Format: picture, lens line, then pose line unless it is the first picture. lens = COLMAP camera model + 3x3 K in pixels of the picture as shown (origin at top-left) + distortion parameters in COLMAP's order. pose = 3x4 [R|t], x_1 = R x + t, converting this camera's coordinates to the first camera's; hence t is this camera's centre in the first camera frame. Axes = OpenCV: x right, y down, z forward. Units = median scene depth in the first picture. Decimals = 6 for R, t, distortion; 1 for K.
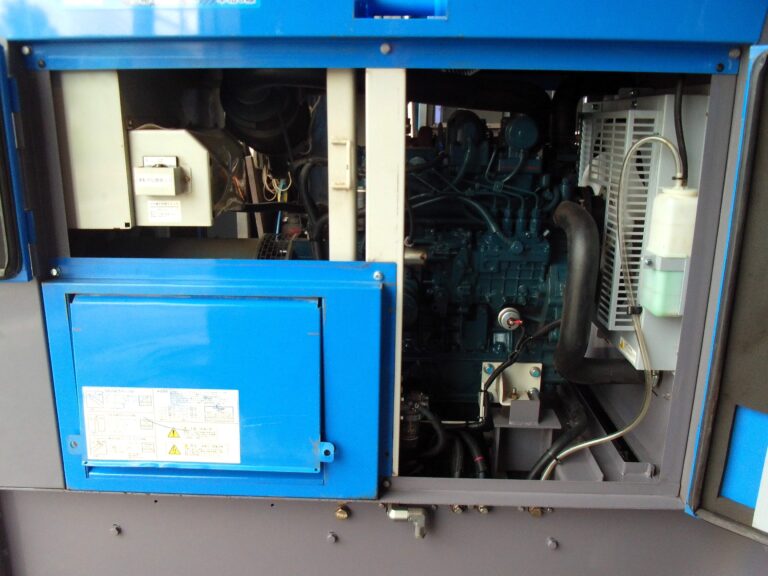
lens RADIAL K [[659.6, 0, 383.2], [0, 659.6, 290.2], [0, 0, 1]] dist [-0.036924, -0.021148]
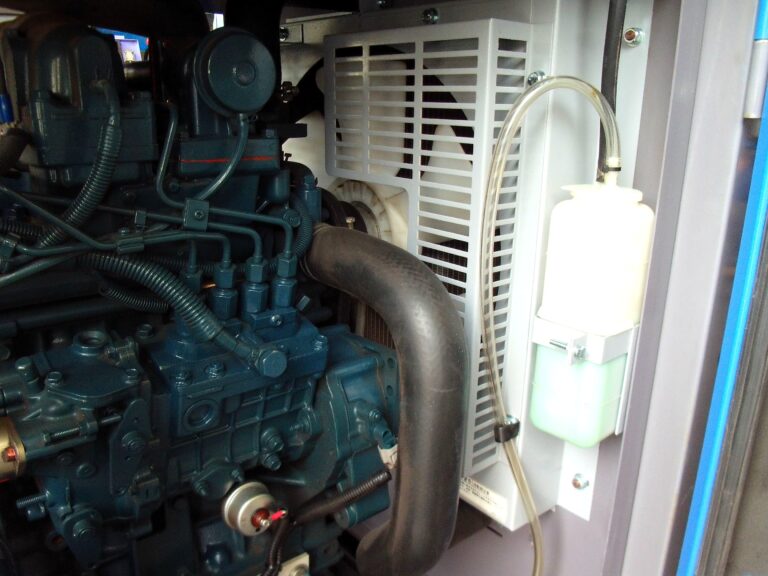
lens RADIAL K [[659.6, 0, 387.4], [0, 659.6, 286.0], [0, 0, 1]] dist [-0.036924, -0.021148]
pose [[0.738723, -0.181425, 0.649133, 0.004870], [0.151683, 0.983136, 0.102157, -0.137301], [-0.656720, 0.022996, 0.753784, 0.641906]]
